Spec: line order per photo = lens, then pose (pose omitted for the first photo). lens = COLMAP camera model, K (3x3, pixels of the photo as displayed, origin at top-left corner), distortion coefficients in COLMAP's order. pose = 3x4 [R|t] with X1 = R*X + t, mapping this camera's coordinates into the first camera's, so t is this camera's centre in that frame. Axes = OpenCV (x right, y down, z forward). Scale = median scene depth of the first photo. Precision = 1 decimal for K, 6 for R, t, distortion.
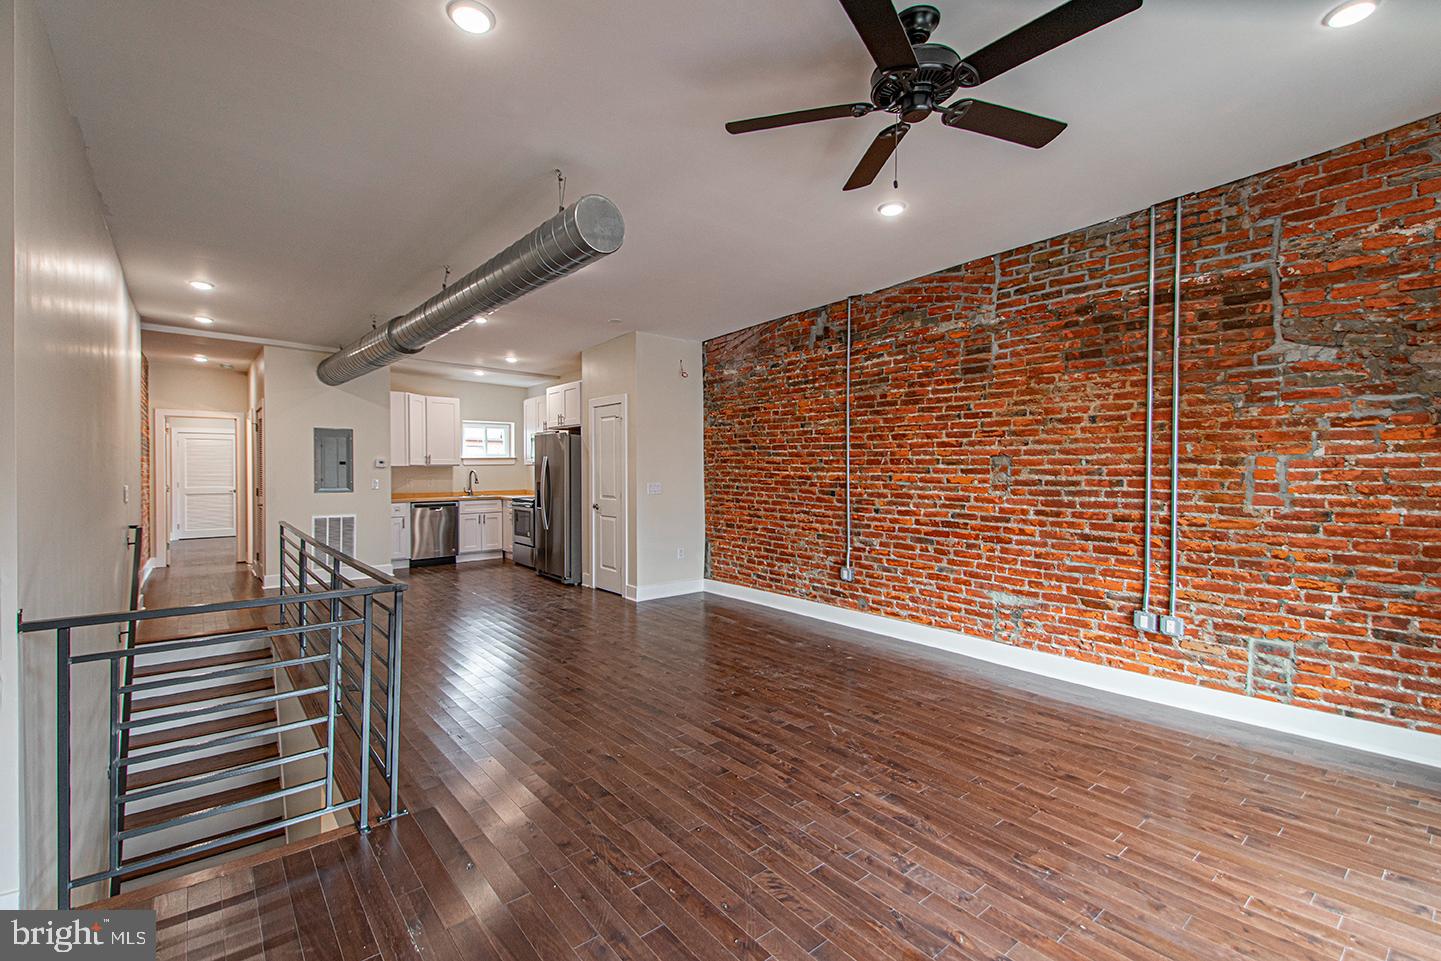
lens RADIAL K [[610.4, 0, 721.6], [0, 610.4, 469.5], [0, 0, 1]] dist [0.055187, -0.000076]
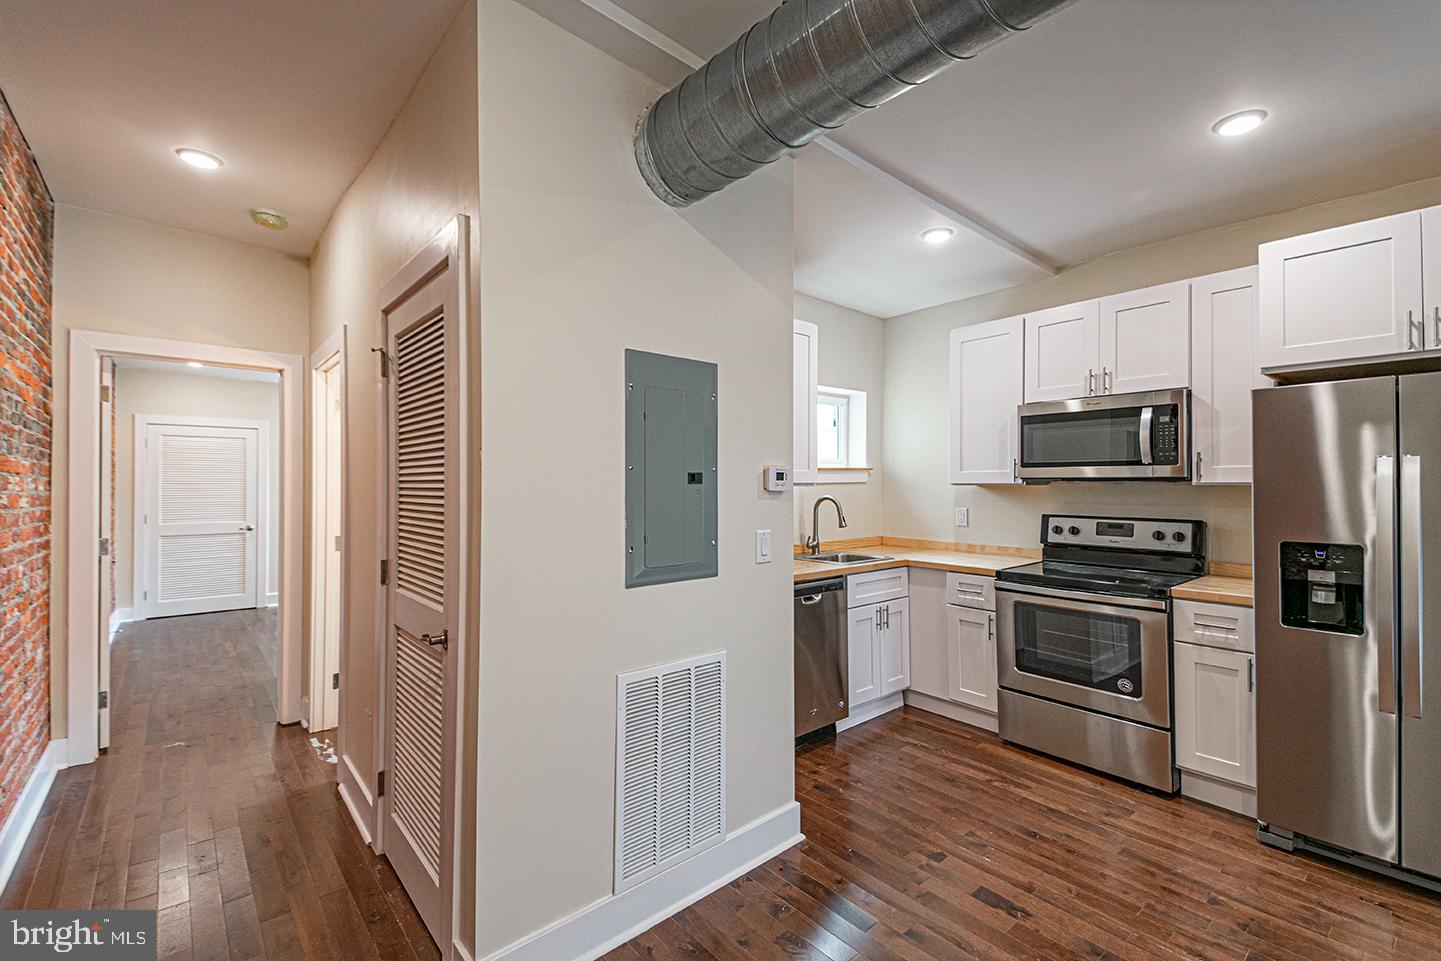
lens RADIAL K [[620.5, 0, 729.5], [0, 620.5, 478.8], [0, 0, 1]] dist [0.059093, -0.028423]
pose [[0.999638, 0.002829, 0.026770, -0.794444], [-0.002468, 0.999905, -0.013526, -0.007831], [-0.026806, 0.013455, 0.999550, 0.941357]]
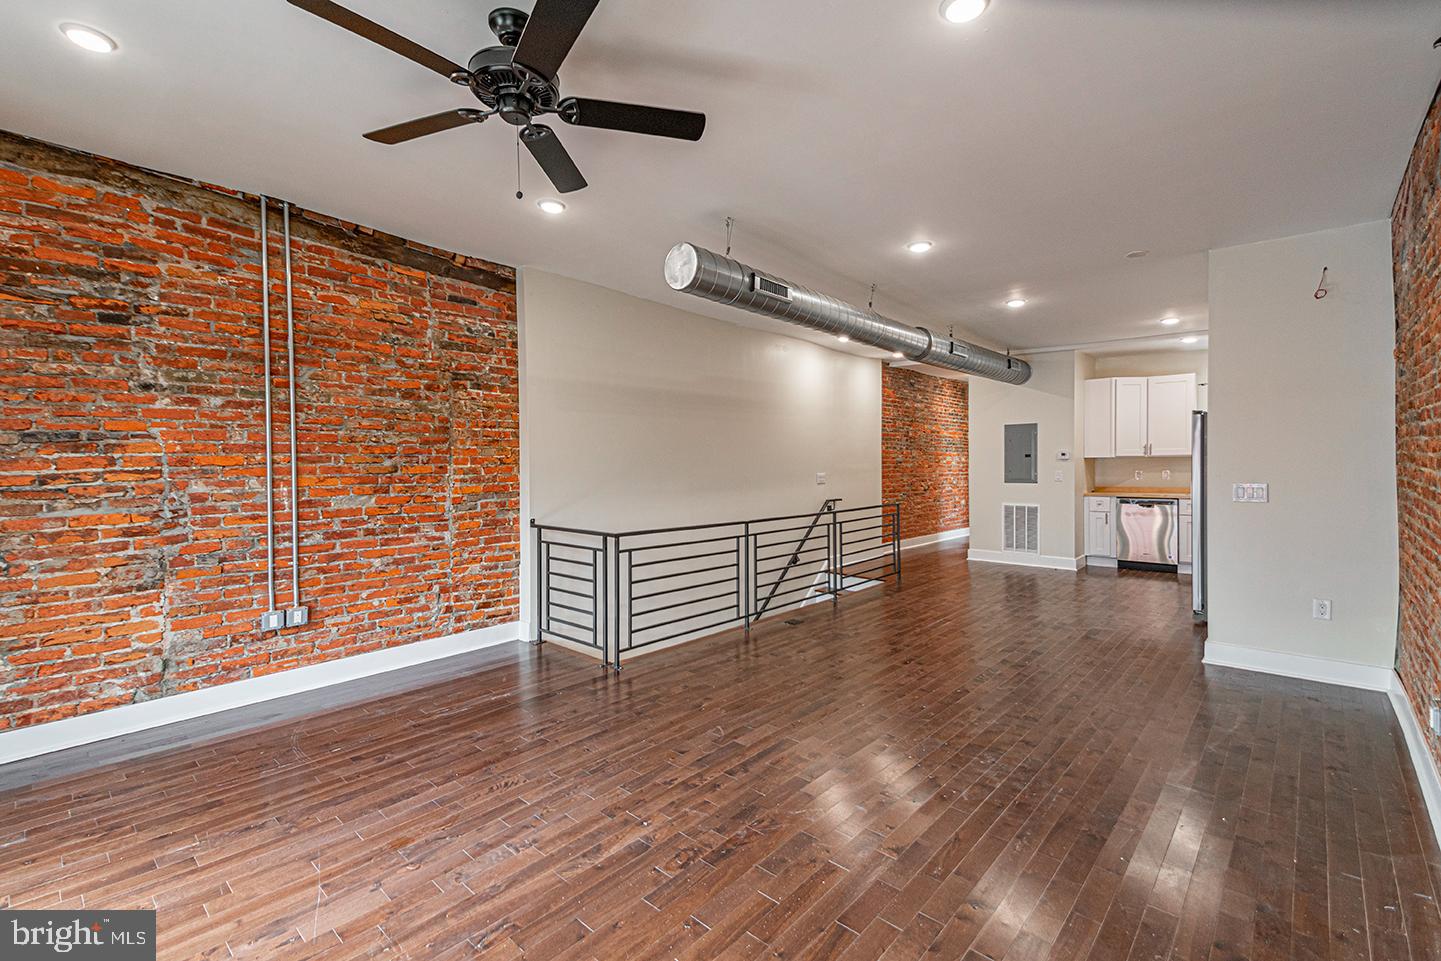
lens RADIAL K [[610.4, 0, 721.6], [0, 610.4, 469.5], [0, 0, 1]] dist [0.055187, -0.000076]
pose [[0.177494, 0.013944, -0.984023, 0.462158], [0.005289, 0.999872, 0.015123, -0.007147], [0.984108, -0.007889, 0.177398, 0.384860]]
